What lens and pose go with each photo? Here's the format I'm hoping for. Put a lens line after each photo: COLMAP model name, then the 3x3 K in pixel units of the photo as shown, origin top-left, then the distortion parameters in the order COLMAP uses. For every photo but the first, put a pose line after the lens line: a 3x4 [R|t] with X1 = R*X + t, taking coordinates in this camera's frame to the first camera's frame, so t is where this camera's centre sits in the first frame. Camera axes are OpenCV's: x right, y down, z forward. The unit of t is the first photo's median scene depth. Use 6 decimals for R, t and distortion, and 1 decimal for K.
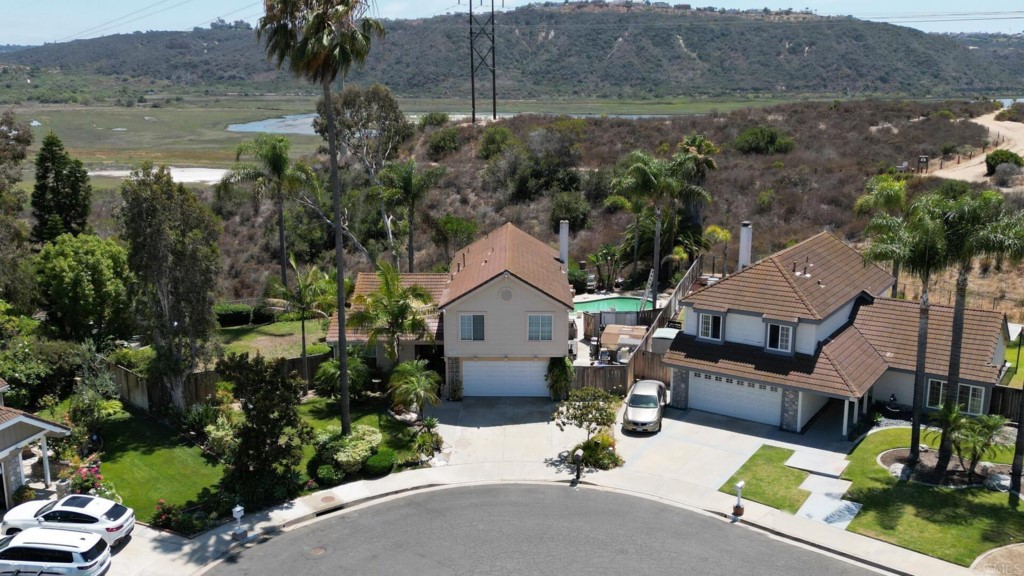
lens RADIAL K [[948.7, 0, 512.0], [0, 948.7, 288.0], [0, 0, 1]] dist [0.119731, -0.198399]
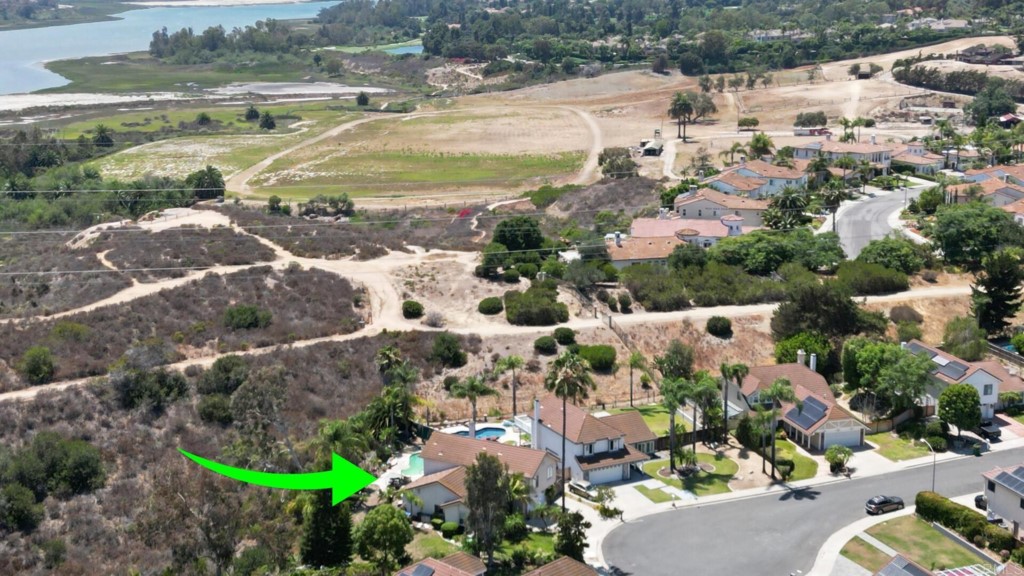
lens RADIAL K [[1427.8, 0, 512.0], [0, 1427.8, 288.0], [0, 0, 1]] dist [0.195423, -0.622563]
pose [[0.476104, -0.195880, 0.857296, -1.430309], [0.196837, 0.973879, 0.113203, -0.396193], [-0.857077, 0.114851, 0.502224, -0.335672]]
